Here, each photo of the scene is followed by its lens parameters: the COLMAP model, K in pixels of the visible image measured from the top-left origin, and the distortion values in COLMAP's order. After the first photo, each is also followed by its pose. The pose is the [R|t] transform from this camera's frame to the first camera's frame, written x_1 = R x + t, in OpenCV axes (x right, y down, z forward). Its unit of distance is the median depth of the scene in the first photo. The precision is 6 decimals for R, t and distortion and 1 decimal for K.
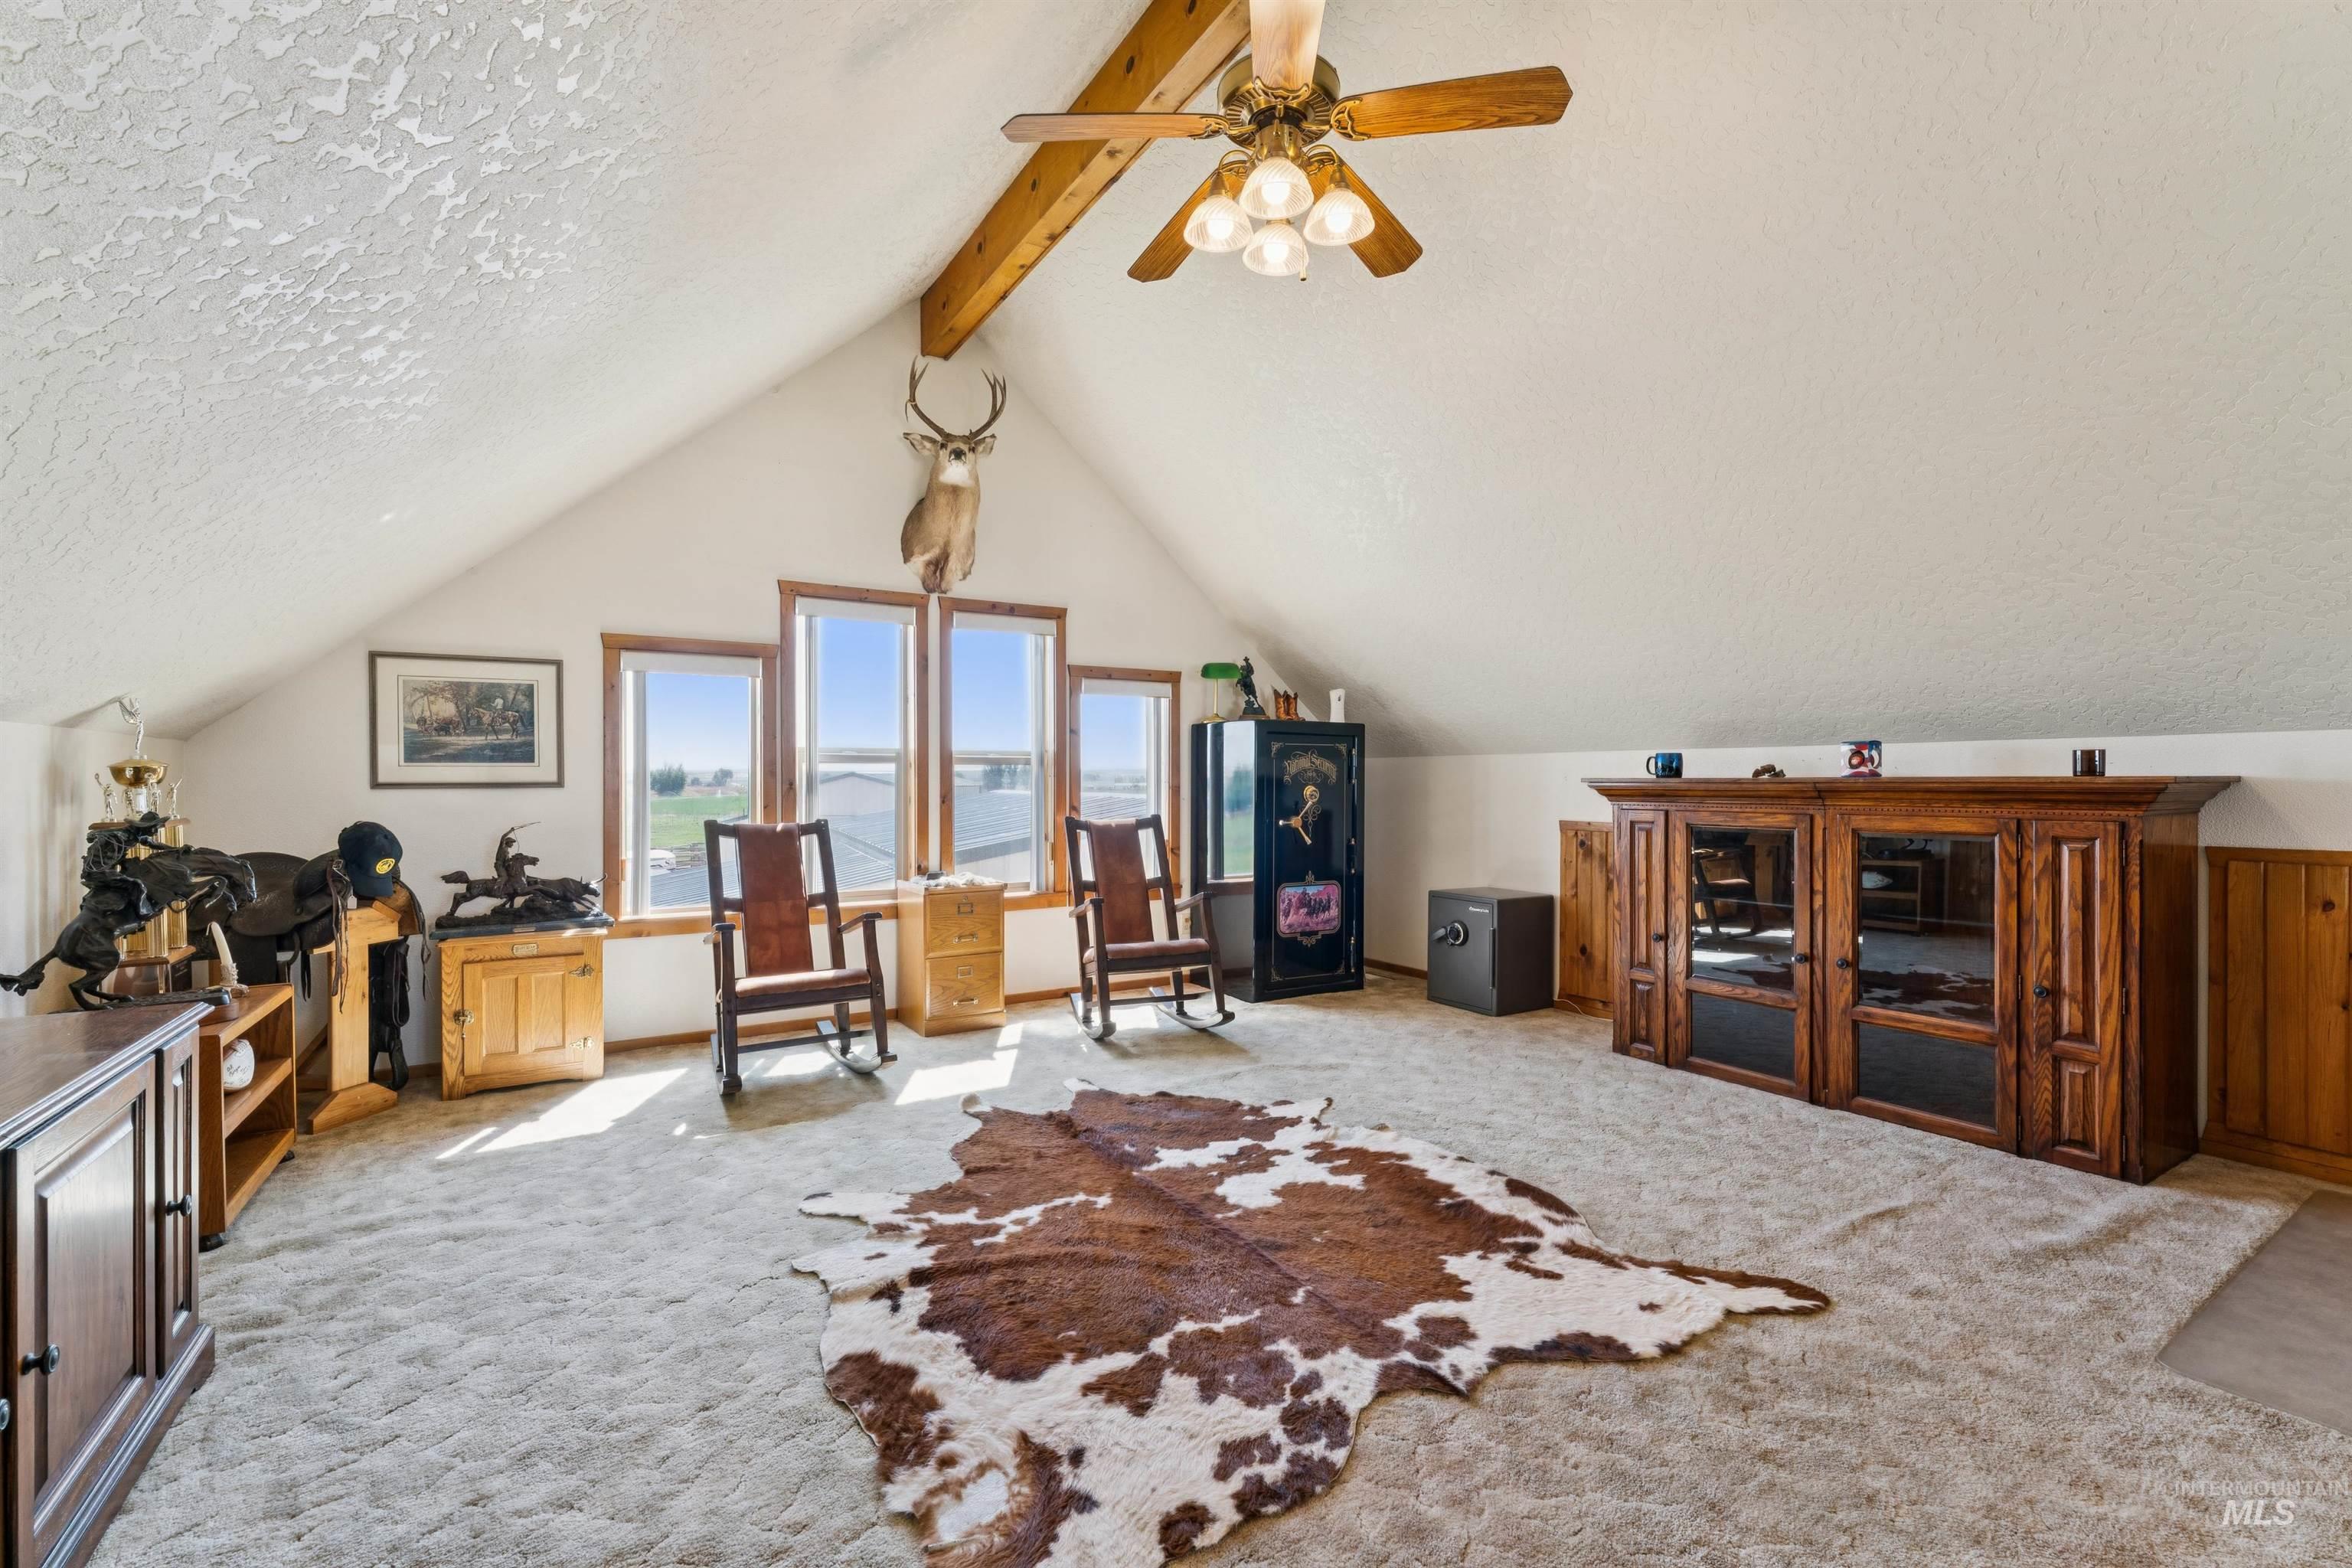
lens RADIAL K [[1029.8, 0, 1176.0], [0, 1029.8, 784.0], [0, 0, 1]] dist [0.002353, 0.000239]
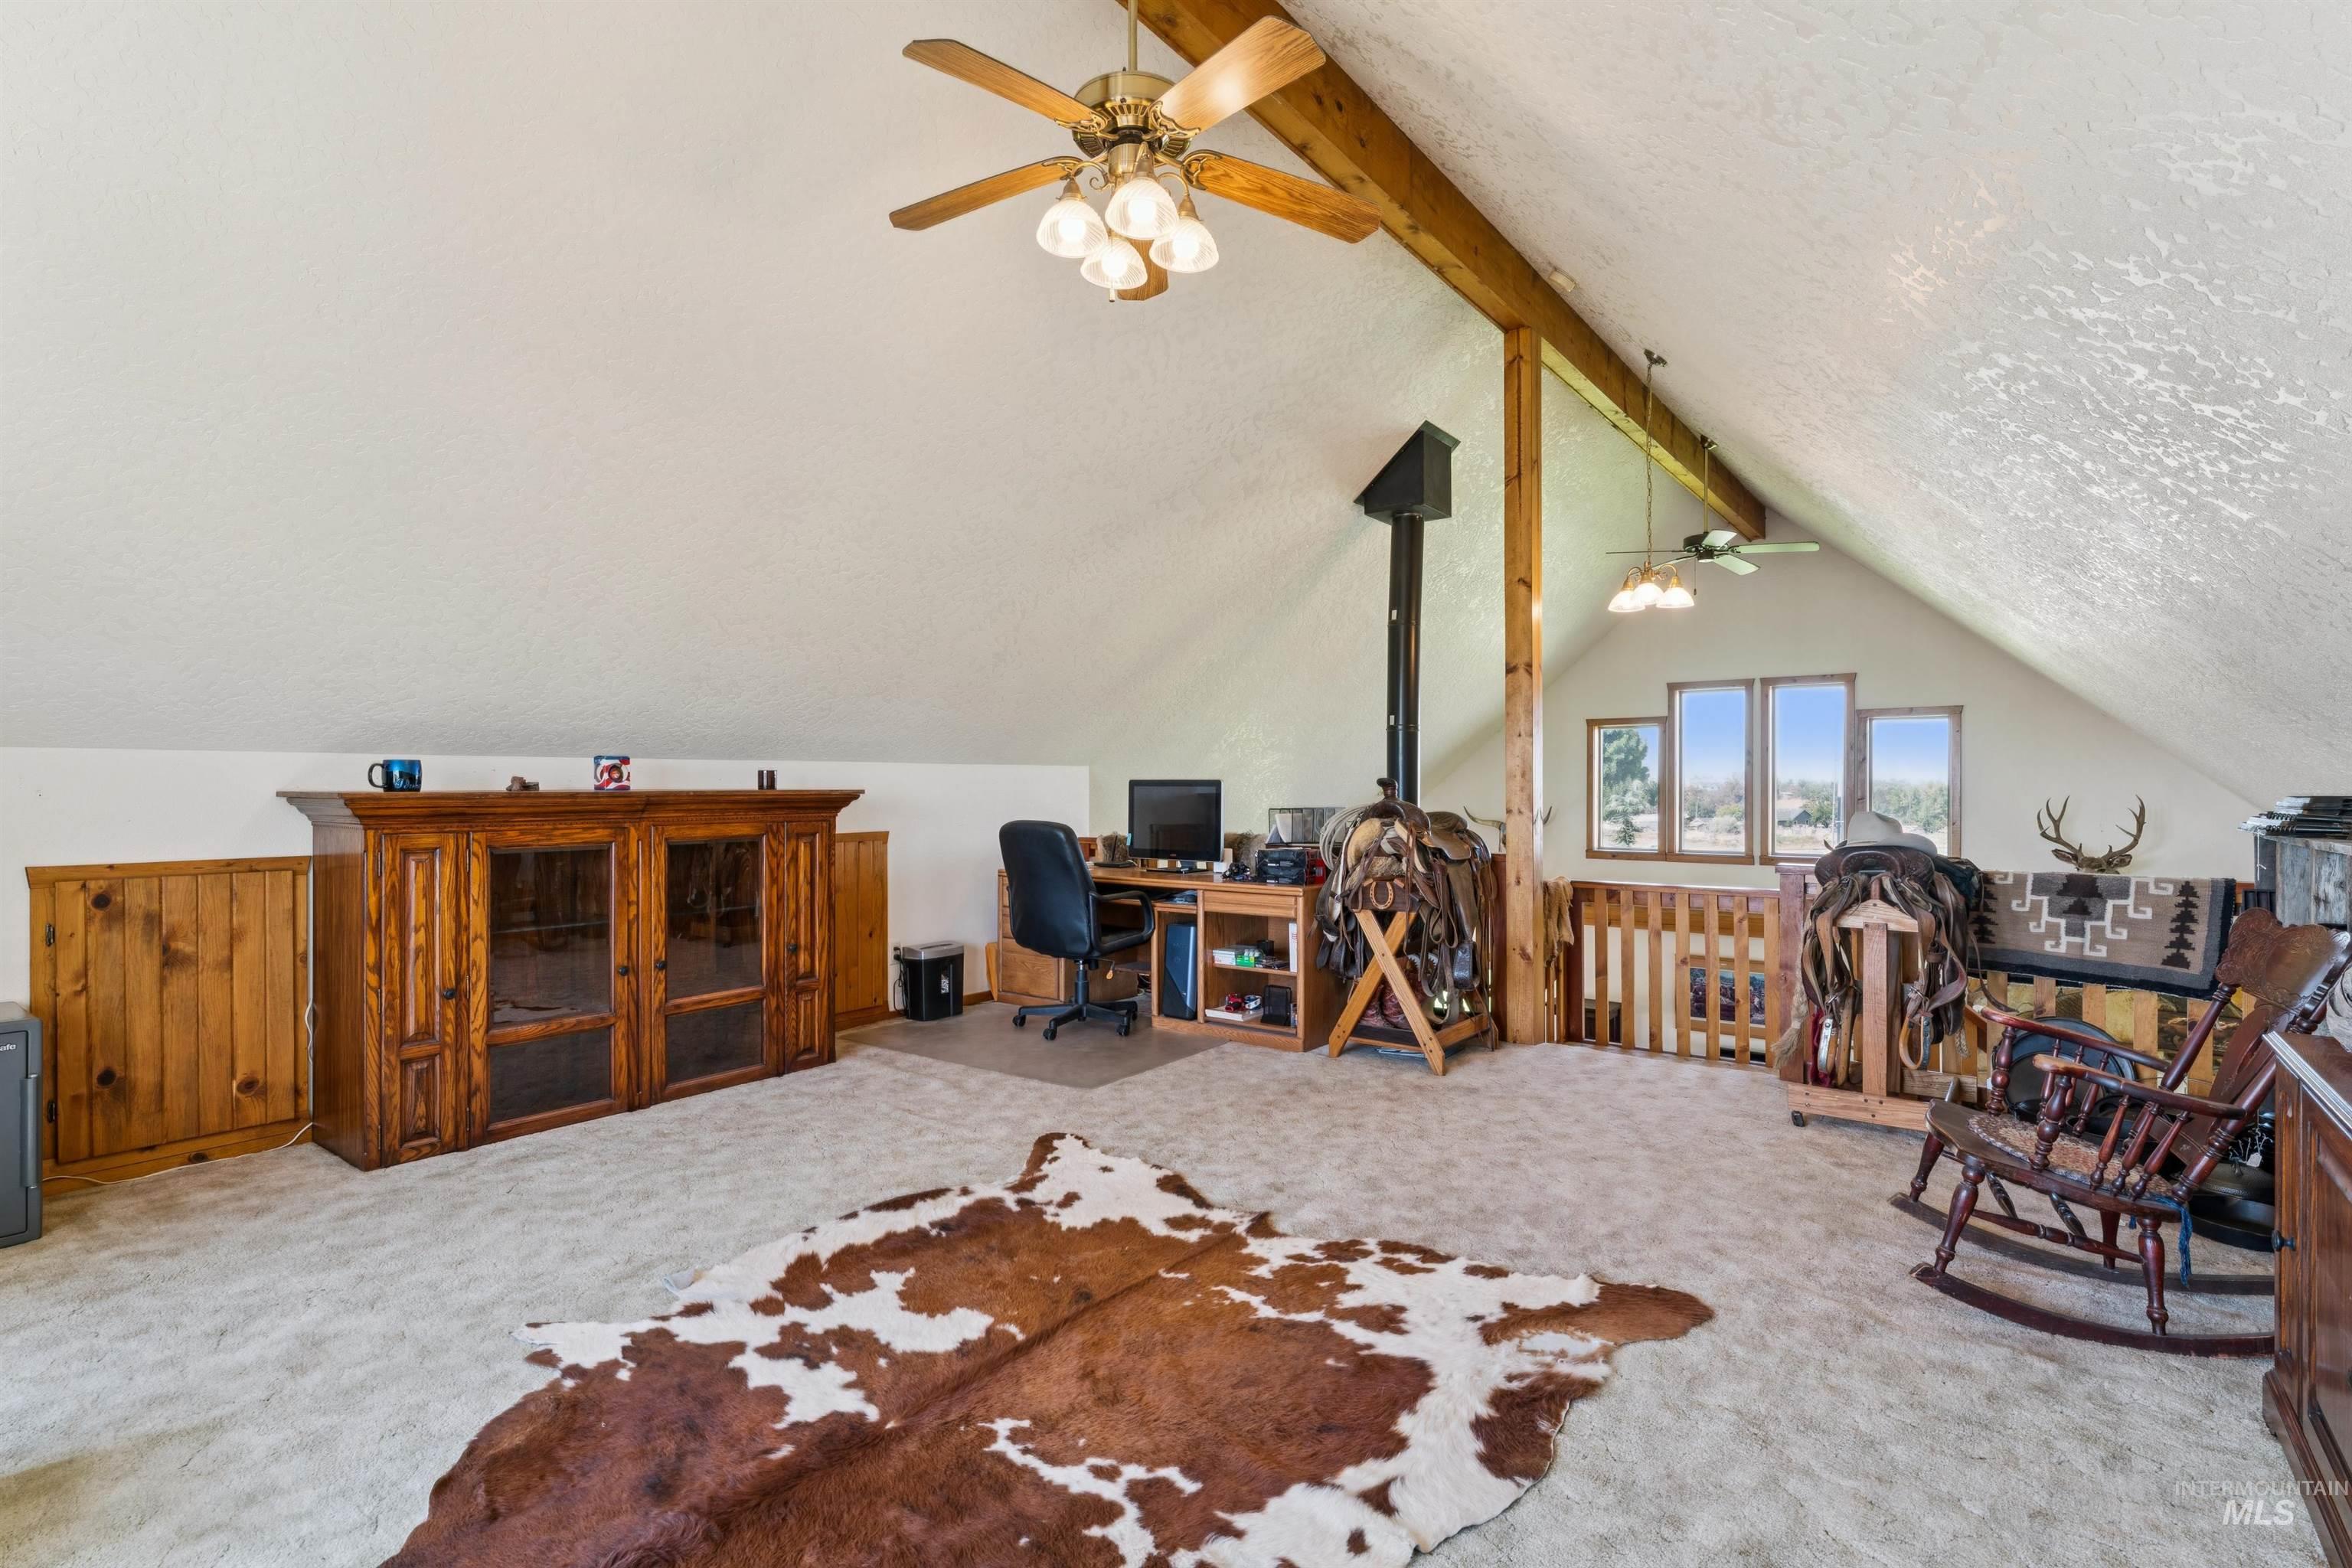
lens RADIAL K [[1142.4, 0, 1176.0], [0, 1142.4, 784.0], [0, 0, 1]] dist [0.000482, 0.000188]
pose [[-0.372143, 0.000532, 0.928175, -0.767271], [0.003351, 0.999994, 0.000770, -0.014640], [-0.928169, 0.003397, -0.372143, 1.116327]]
